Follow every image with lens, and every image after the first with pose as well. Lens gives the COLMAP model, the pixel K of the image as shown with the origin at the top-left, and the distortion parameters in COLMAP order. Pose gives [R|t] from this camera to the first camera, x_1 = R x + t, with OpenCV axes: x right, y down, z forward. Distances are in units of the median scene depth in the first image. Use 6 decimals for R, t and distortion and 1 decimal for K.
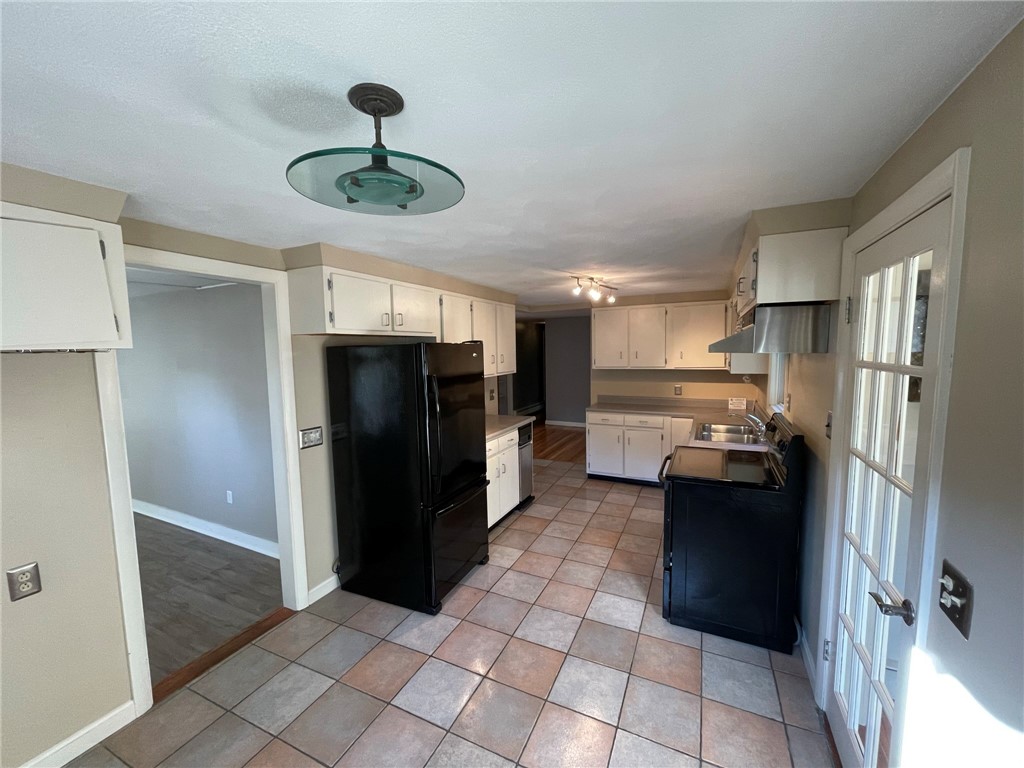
lens RADIAL K [[414.0, 0, 501.6], [0, 414.0, 383.1], [0, 0, 1]] dist [-0.000996, 0.001359]
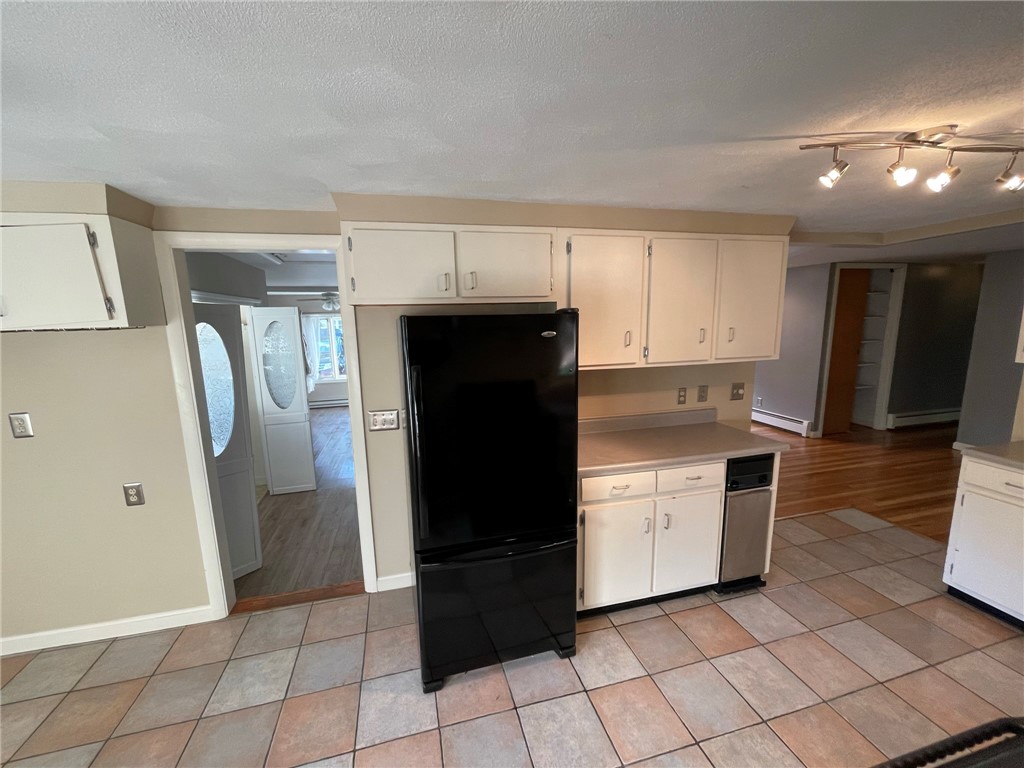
lens RADIAL K [[414.0, 0, 507.9], [0, 414.0, 385.6], [0, 0, 1]] dist [-0.000996, 0.001359]
pose [[0.655254, 0.125788, -0.744862, 0.335525], [-0.052456, 0.991235, 0.121248, -0.059415], [0.753585, -0.040376, 0.656109, 0.533802]]
